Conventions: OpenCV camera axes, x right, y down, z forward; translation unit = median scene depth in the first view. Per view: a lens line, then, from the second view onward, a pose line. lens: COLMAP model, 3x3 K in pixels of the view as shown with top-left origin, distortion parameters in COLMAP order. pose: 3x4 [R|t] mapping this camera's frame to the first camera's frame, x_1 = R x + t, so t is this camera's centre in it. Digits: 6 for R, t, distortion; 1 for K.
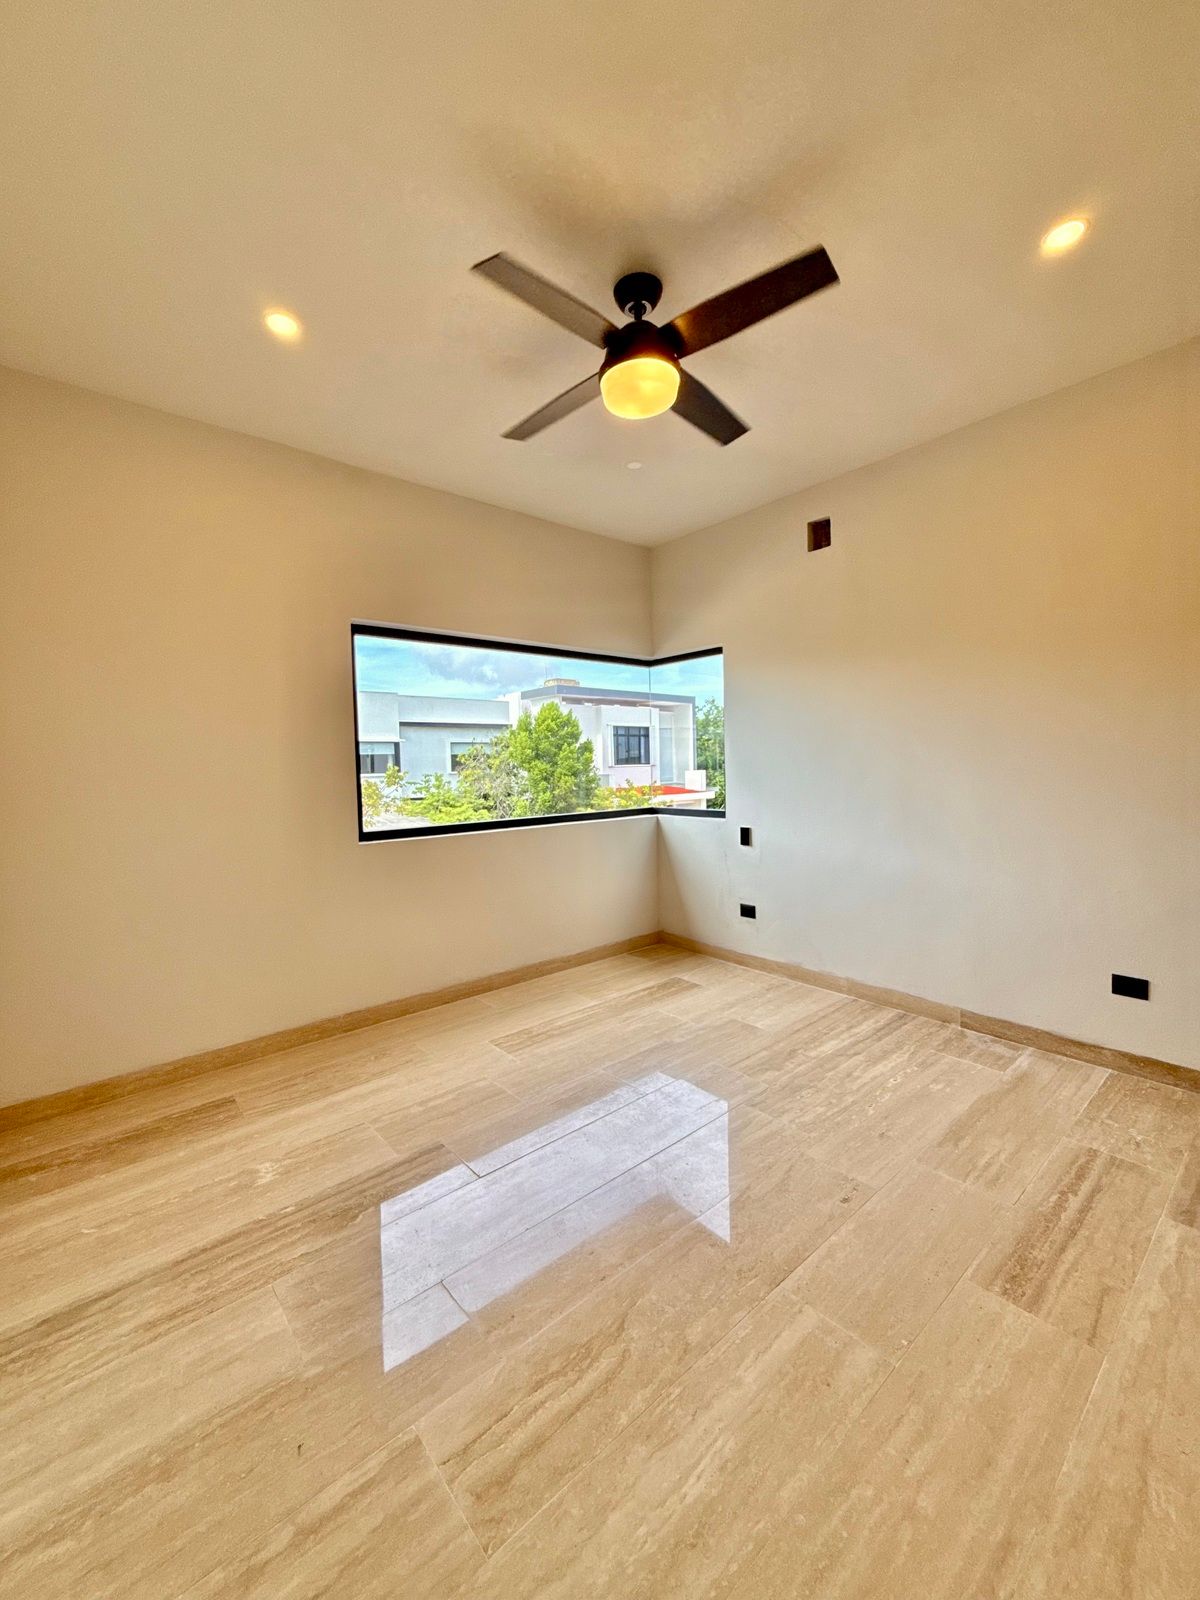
lens RADIAL K [[638.7, 0, 599.0], [0, 638.7, 796.3], [0, 0, 1]] dist [-0.000255, 0.000431]
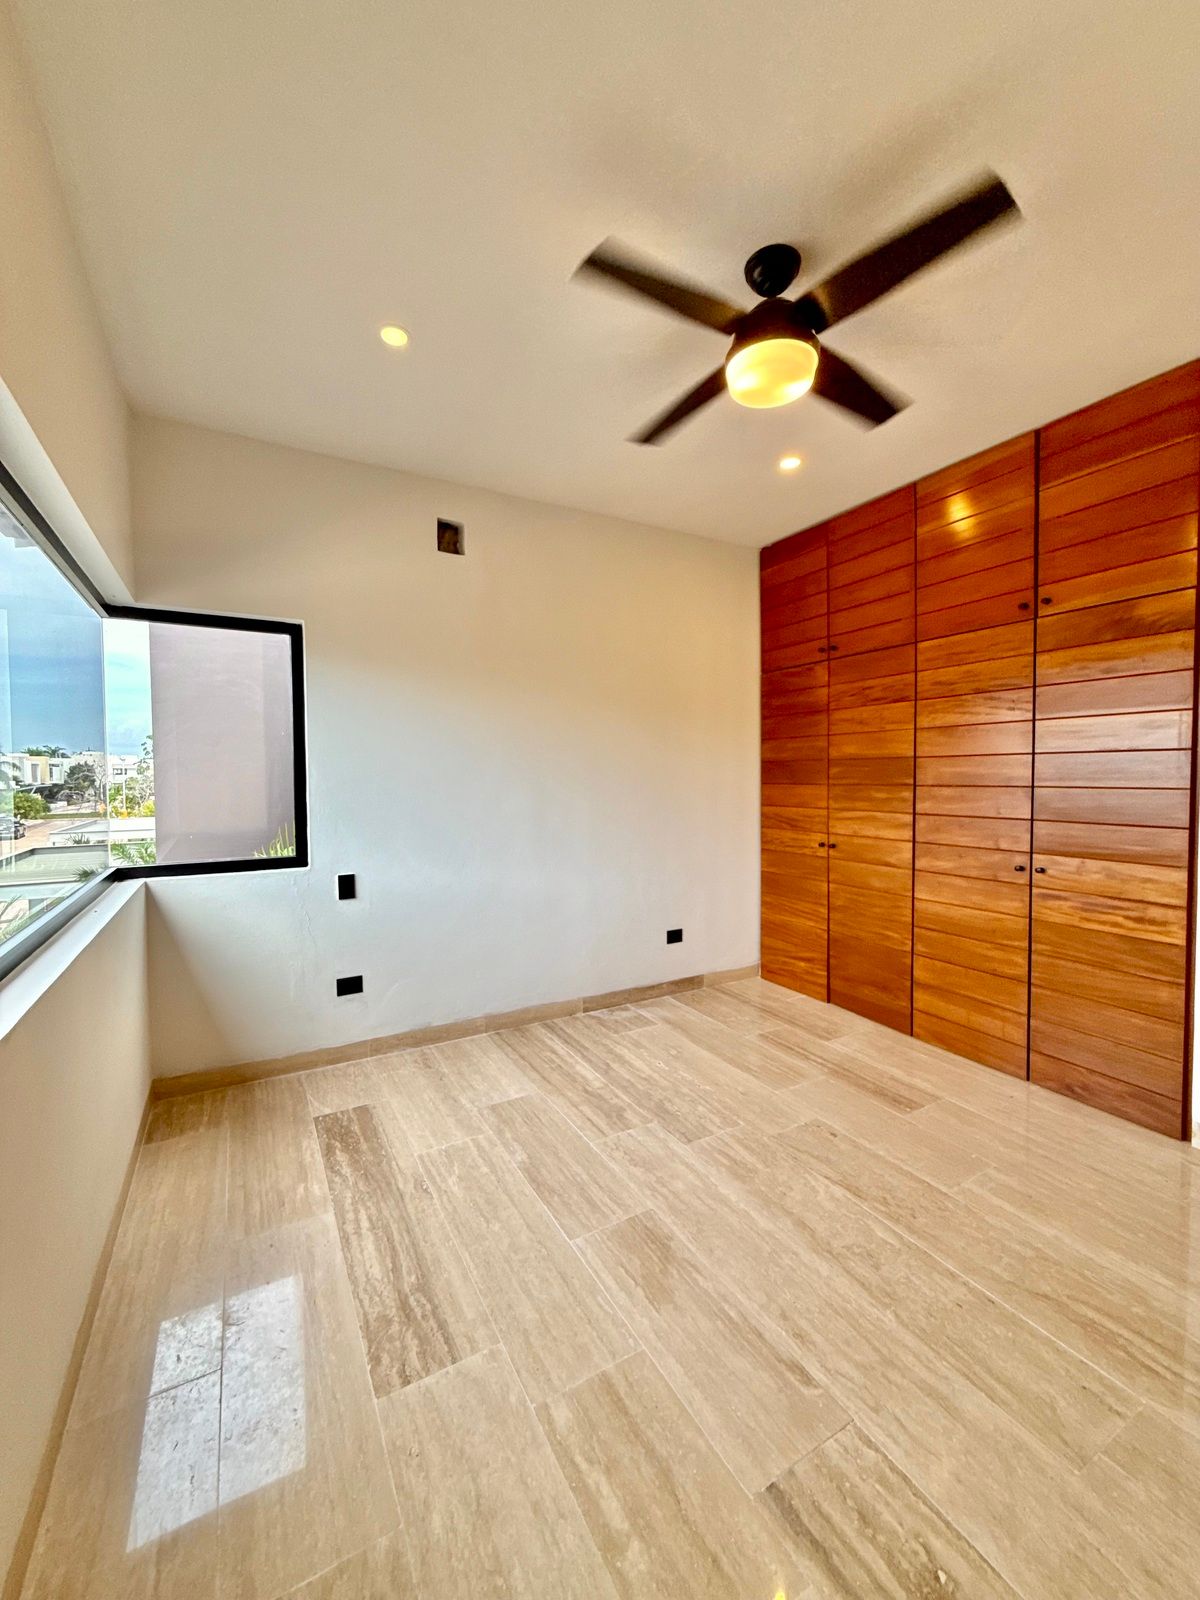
lens RADIAL K [[638.7, 0, 597.7], [0, 638.7, 796.2], [0, 0, 1]] dist [-0.000255, 0.000431]
pose [[0.195711, -0.013763, 0.980565, -0.617753], [0.049775, 0.998752, 0.004083, -0.044351], [-0.979398, 0.048009, 0.196151, 0.773794]]
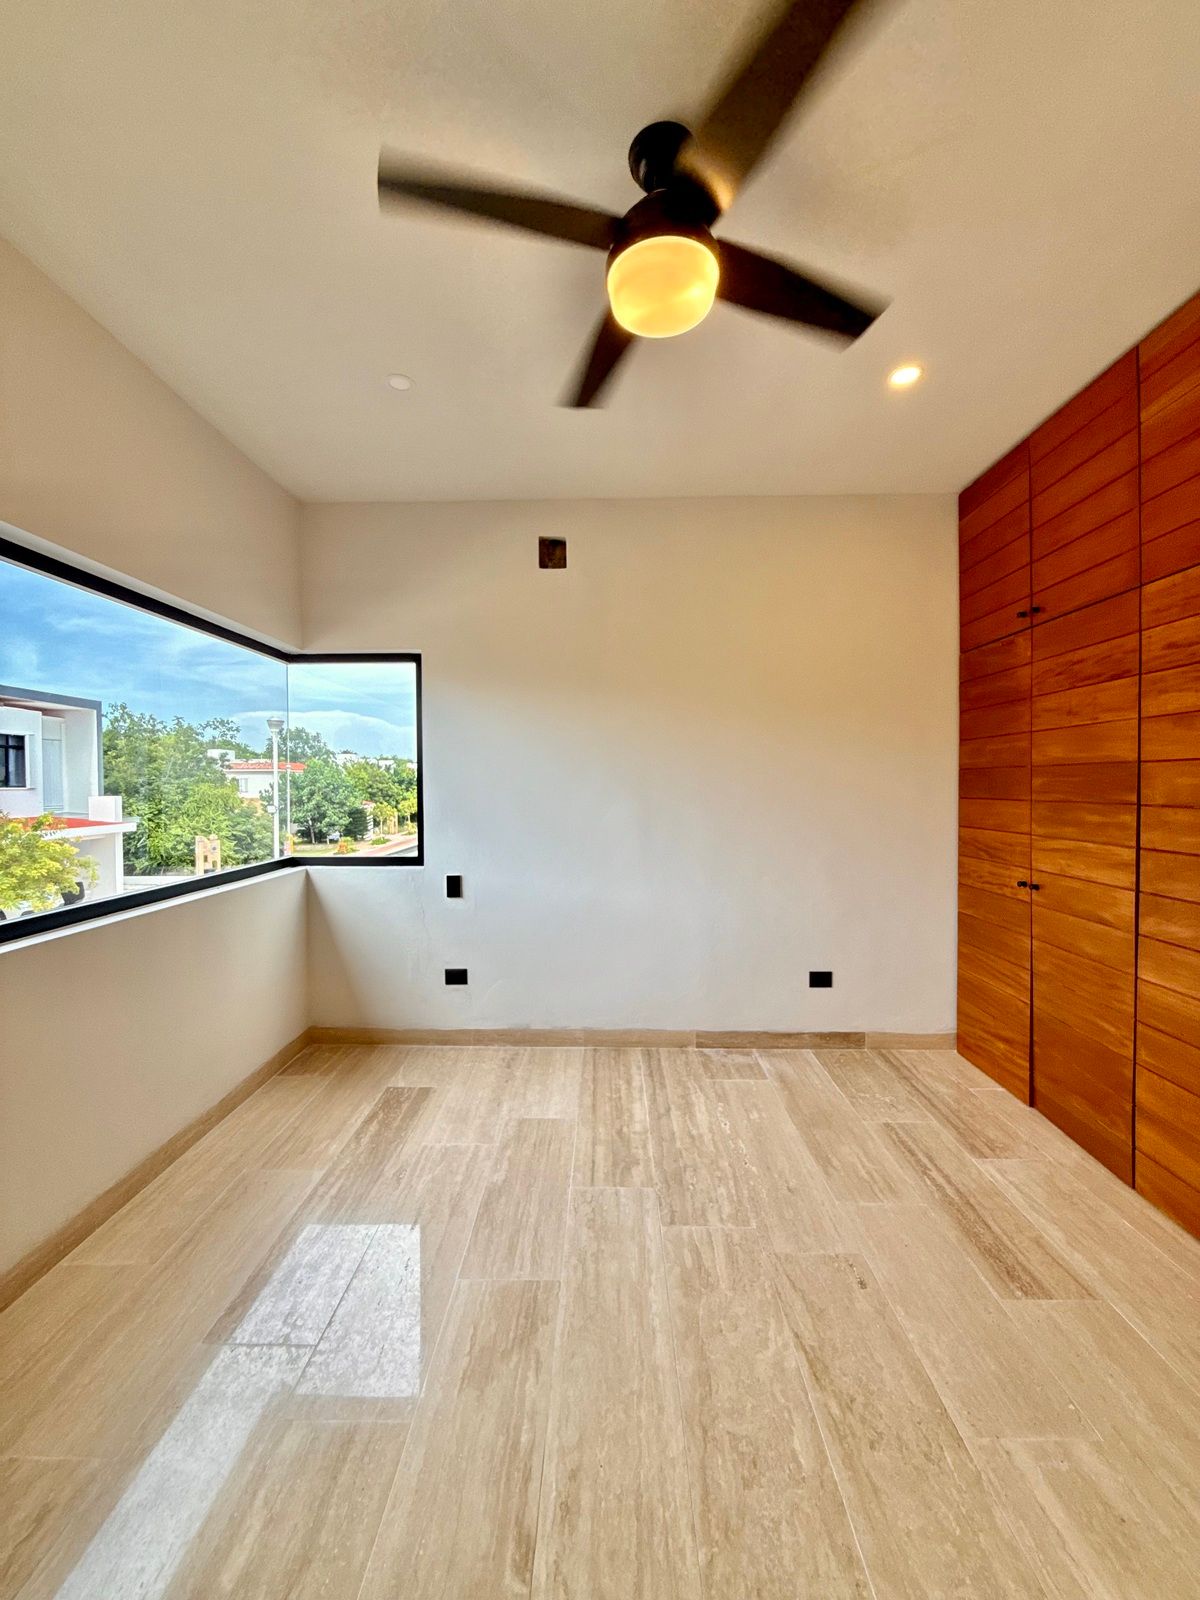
lens RADIAL K [[638.7, 0, 598.9], [0, 638.7, 796.1], [0, 0, 1]] dist [-0.000255, 0.000431]
pose [[0.663336, 0.004951, 0.748305, -0.367535], [0.025017, 0.999272, -0.028788, -0.035611], [-0.747903, 0.037817, 0.662729, 0.424972]]
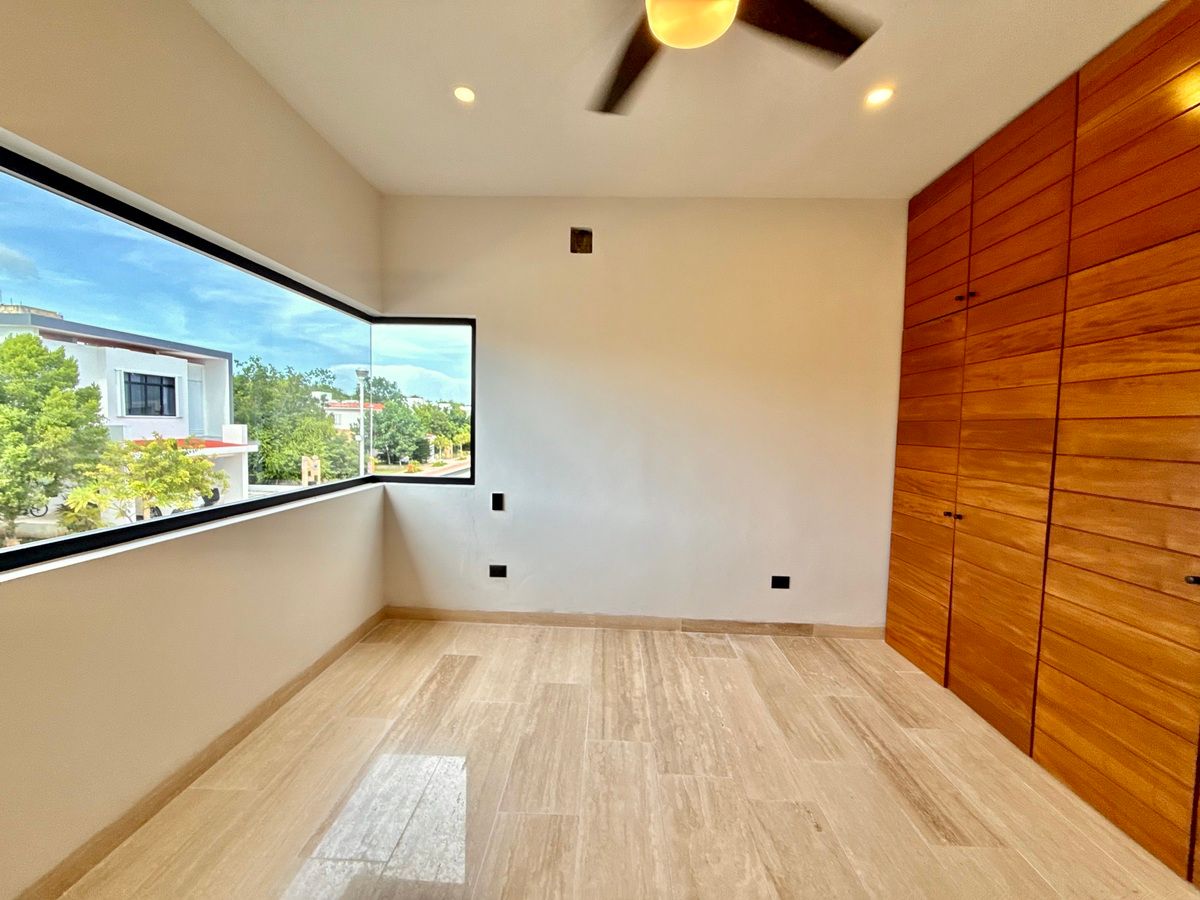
lens RADIAL K [[479.0, 0, 597.0], [0, 479.0, 452.2], [0, 0, 1]] dist [-0.000255, 0.000431]
pose [[0.672257, -0.002808, 0.740312, -0.347043], [-0.003633, 0.999968, 0.007093, -0.036418], [-0.740309, -0.007458, 0.672226, 0.471304]]
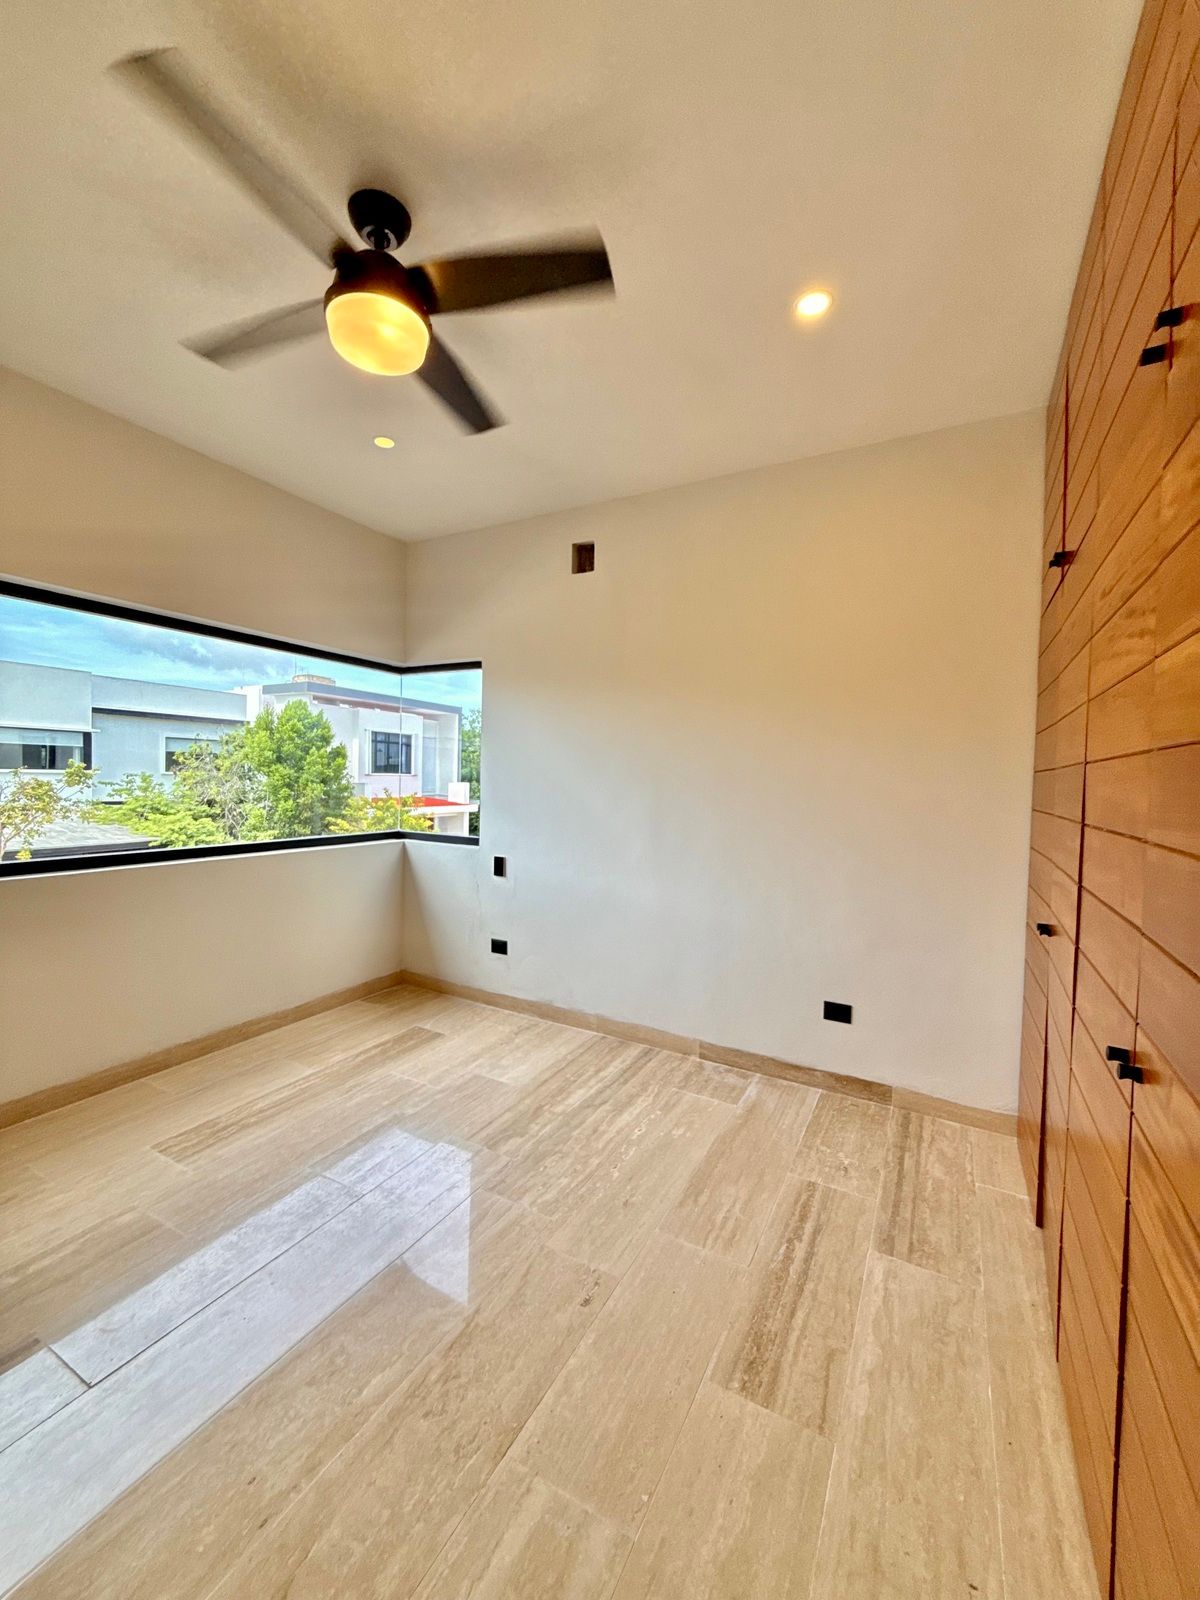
lens RADIAL K [[638.7, 0, 598.0], [0, 638.7, 797.6], [0, 0, 1]] dist [-0.000255, 0.000431]
pose [[0.934290, 0.035296, 0.354763, 0.041387], [-0.029598, 0.999331, -0.021478, -0.030316], [-0.355284, 0.009566, 0.934709, 0.106377]]
